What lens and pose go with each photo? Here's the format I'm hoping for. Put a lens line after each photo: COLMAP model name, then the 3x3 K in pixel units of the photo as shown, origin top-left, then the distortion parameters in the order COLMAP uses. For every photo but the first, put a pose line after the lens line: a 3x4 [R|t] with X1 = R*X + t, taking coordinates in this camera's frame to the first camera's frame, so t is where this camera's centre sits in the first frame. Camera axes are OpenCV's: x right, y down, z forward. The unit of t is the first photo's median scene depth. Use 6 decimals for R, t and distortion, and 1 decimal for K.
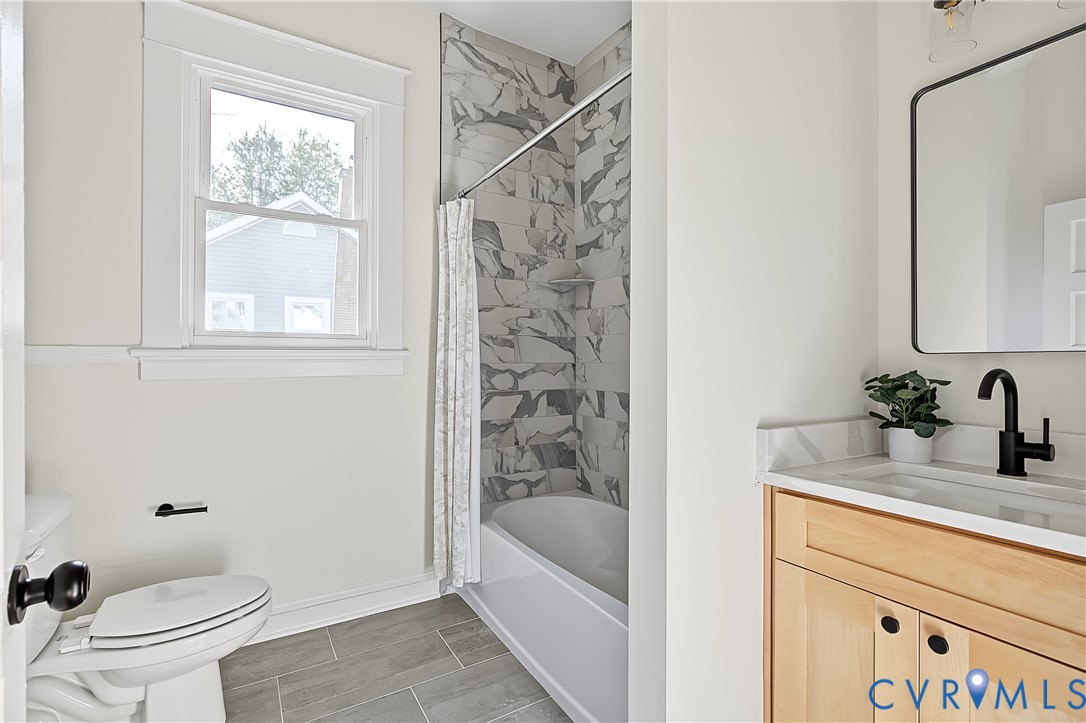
lens RADIAL K [[503.6, 0, 548.1], [0, 503.6, 365.9], [0, 0, 1]] dist [-0.000236, -0.000104]
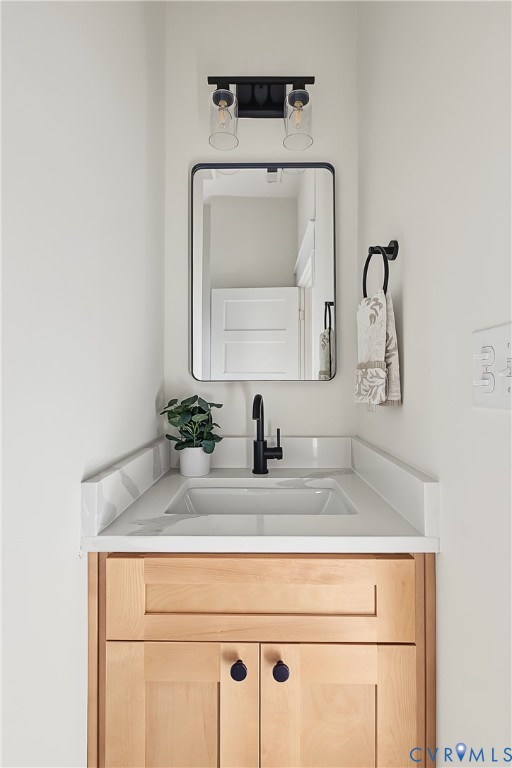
lens RADIAL K [[367.8, 0, 254.4], [0, 367.8, 375.8], [0, 0, 1]] dist [-0.002012, -0.000289]
pose [[0.535624, 0.008067, 0.844418, 0.062435], [0.001986, 0.999940, -0.010812, -0.024030], [-0.844455, 0.007468, 0.535575, 0.364762]]
